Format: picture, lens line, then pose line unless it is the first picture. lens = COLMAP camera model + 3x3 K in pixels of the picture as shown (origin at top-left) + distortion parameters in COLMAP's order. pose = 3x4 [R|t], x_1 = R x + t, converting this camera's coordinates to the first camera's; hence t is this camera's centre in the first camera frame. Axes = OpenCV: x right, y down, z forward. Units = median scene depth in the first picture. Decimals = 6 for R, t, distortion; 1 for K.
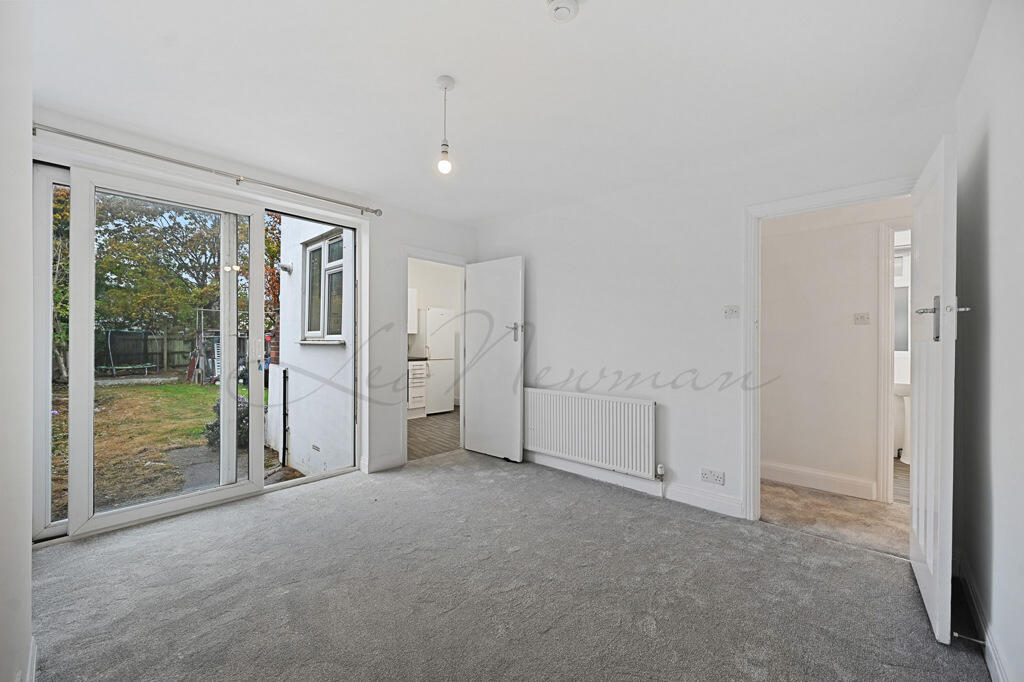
lens RADIAL K [[411.1, 0, 513.1], [0, 411.1, 341.2], [0, 0, 1]] dist [-0.001656, -0.000169]
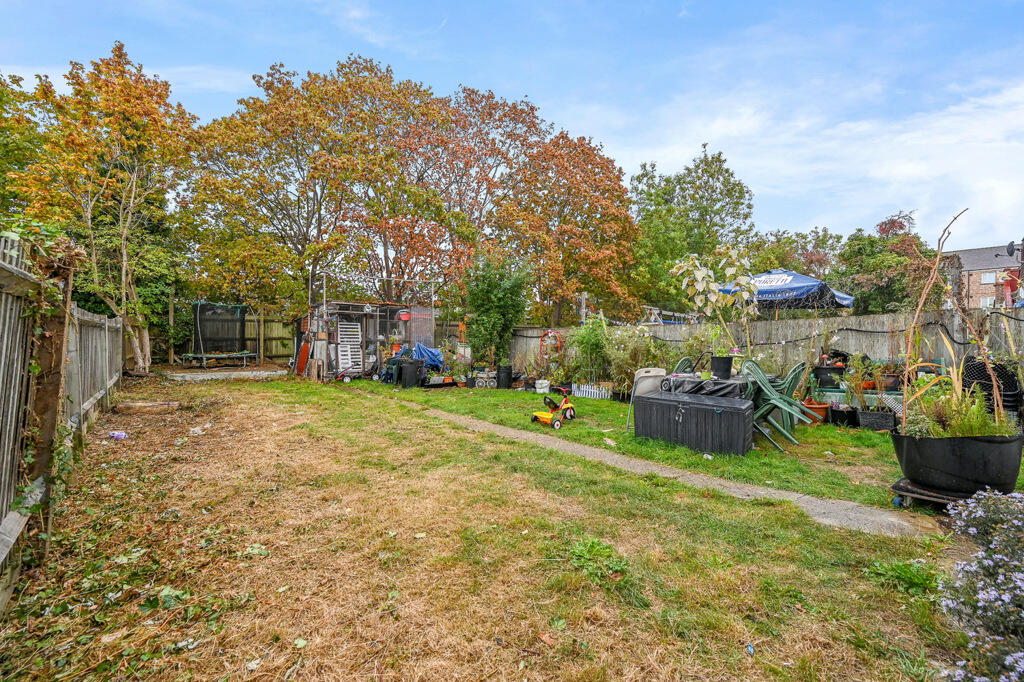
lens RADIAL K [[411.1, 0, 515.9], [0, 411.1, 339.8], [0, 0, 1]] dist [-0.001656, -0.000169]
pose [[0.995904, 0.007956, -0.090062, -0.361183], [-0.008316, 0.999959, -0.003617, 0.034072], [0.090029, 0.004351, 0.995930, 0.331570]]
